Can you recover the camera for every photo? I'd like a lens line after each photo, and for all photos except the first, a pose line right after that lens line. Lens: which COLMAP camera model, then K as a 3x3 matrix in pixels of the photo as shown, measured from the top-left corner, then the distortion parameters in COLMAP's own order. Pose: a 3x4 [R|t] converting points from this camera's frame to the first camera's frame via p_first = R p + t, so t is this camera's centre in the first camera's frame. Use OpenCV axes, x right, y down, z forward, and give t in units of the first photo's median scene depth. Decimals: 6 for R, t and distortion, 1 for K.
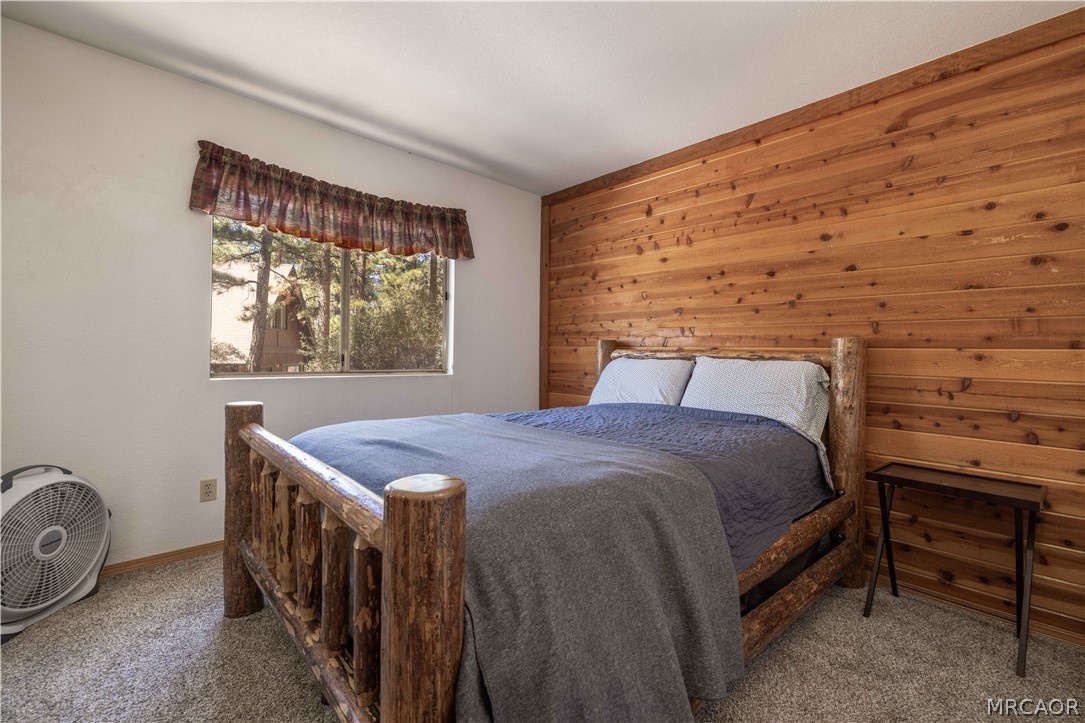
lens RADIAL K [[462.5, 0, 542.0], [0, 462.5, 354.4], [0, 0, 1]] dist [0.002522, 0.000544]
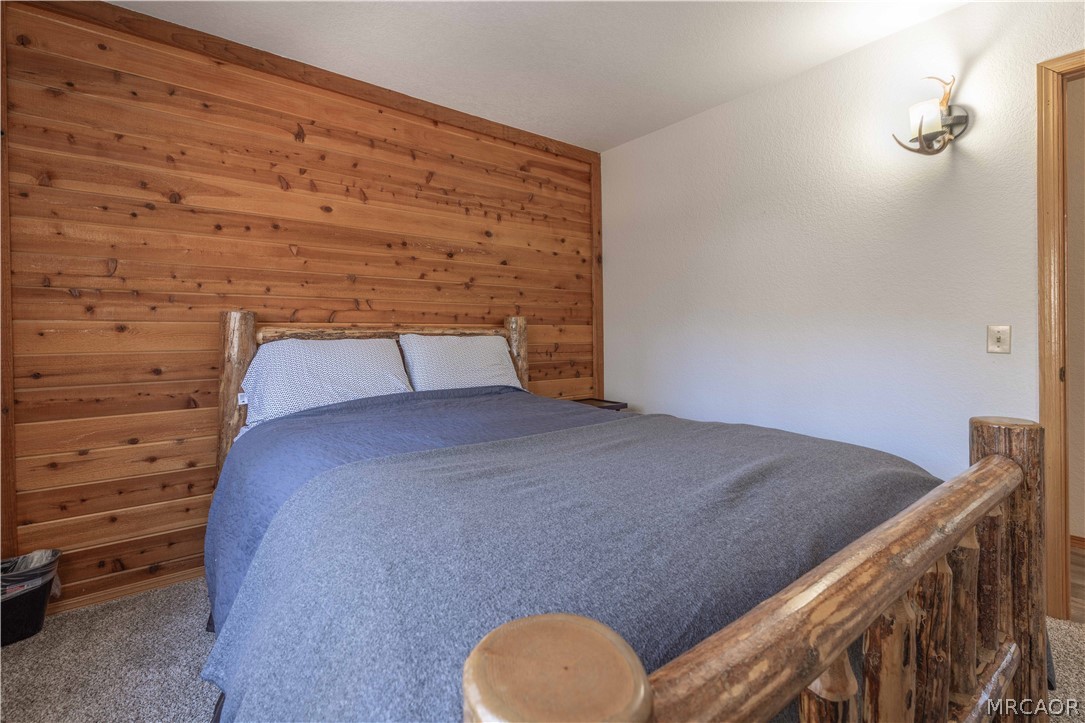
lens RADIAL K [[462.5, 0, 549.0], [0, 462.5, 329.3], [0, 0, 1]] dist [0.002522, 0.000544]
pose [[0.111068, -0.013560, 0.993720, -0.531834], [0.009595, 0.999875, 0.012571, -0.013615], [-0.993767, 0.008139, 0.111184, 0.642731]]
